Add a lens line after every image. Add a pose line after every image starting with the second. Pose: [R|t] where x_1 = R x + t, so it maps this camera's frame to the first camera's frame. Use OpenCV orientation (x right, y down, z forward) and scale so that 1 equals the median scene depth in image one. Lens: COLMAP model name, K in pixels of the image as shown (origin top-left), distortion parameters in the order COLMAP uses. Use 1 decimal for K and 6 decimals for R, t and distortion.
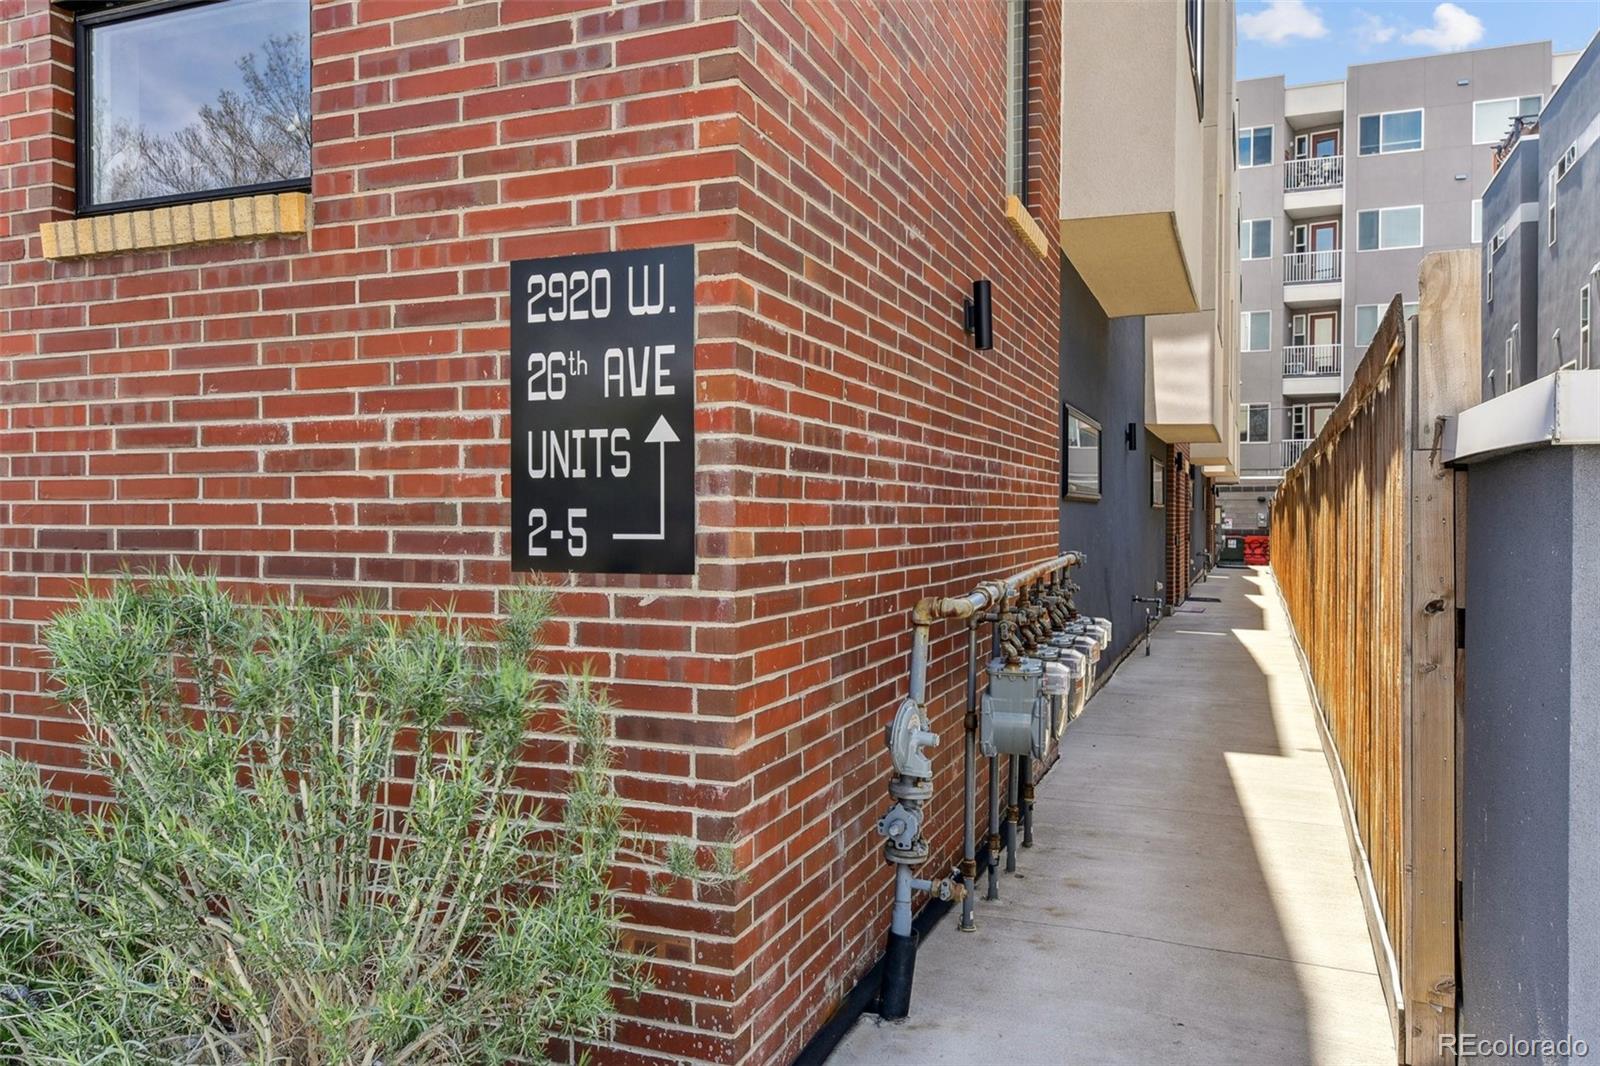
lens RADIAL K [[1173.0, 0, 802.1], [0, 1173.0, 531.2], [0, 0, 1]] dist [0.029887, -0.001852]
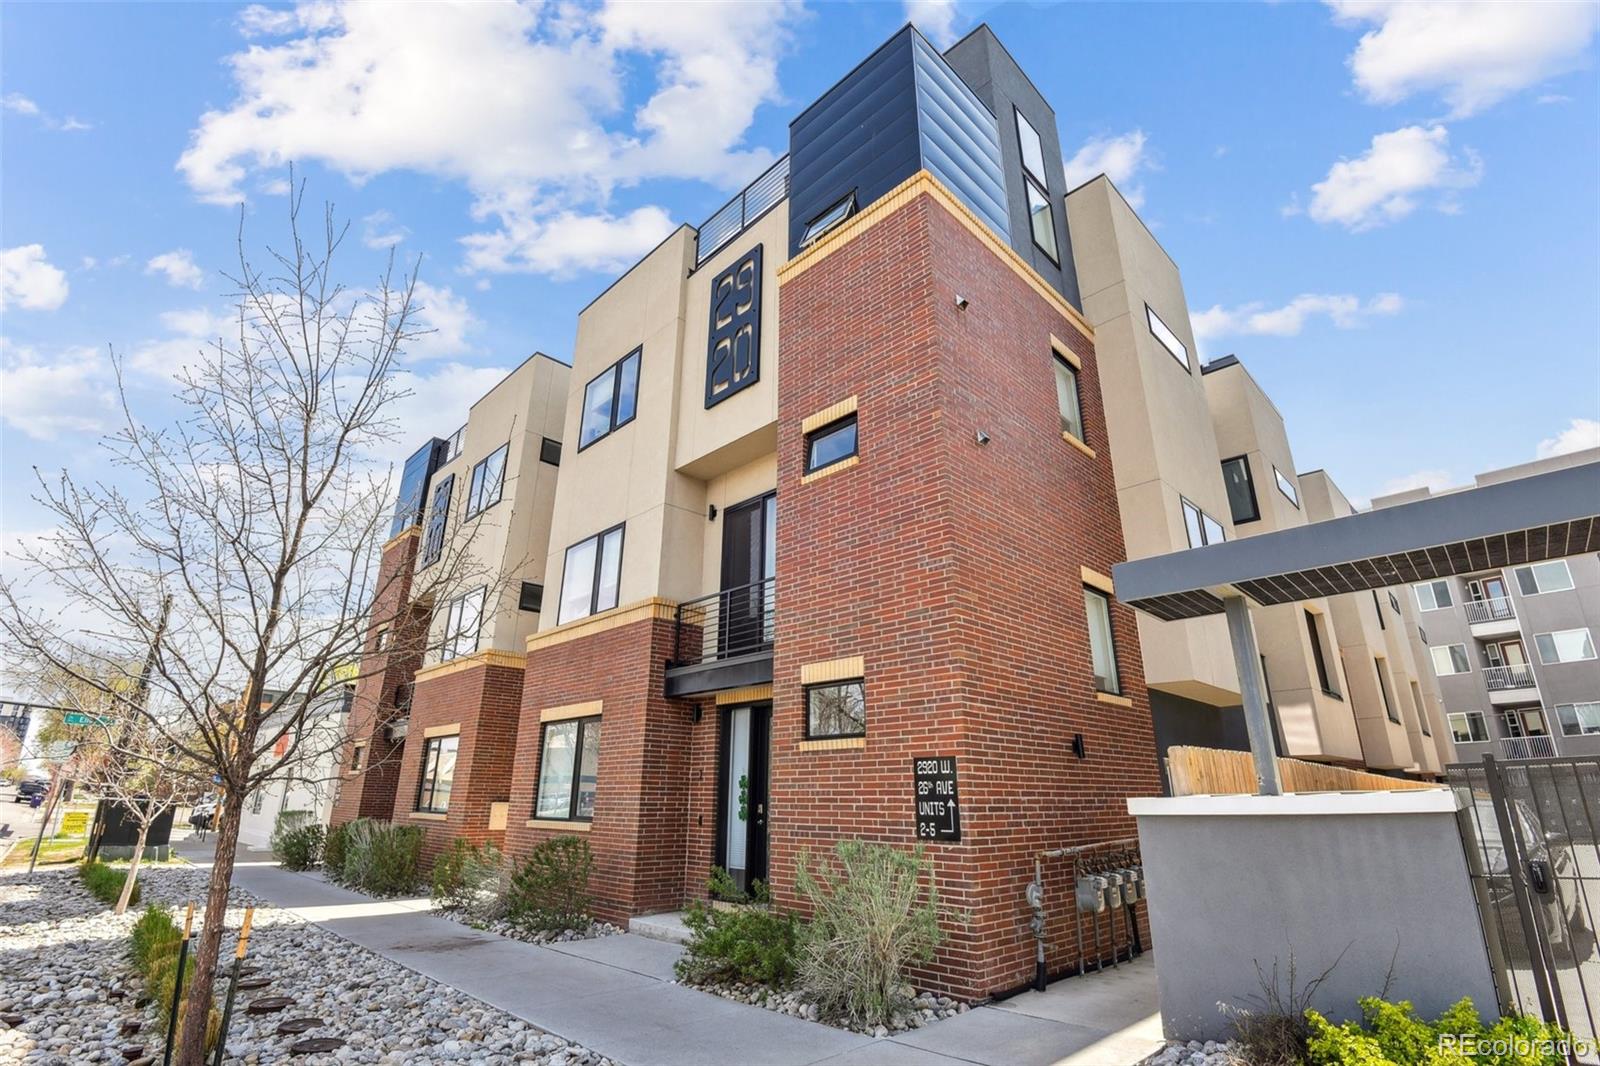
lens RADIAL K [[740.2, 0, 801.7], [0, 740.2, 533.6], [0, 0, 1]] dist [-0.001912, -0.009431]
pose [[0.915740, -0.134244, -0.378680, 0.458677], [-0.005811, 0.938003, -0.346579, -0.064866], [0.401729, 0.319577, 0.858187, -1.556480]]
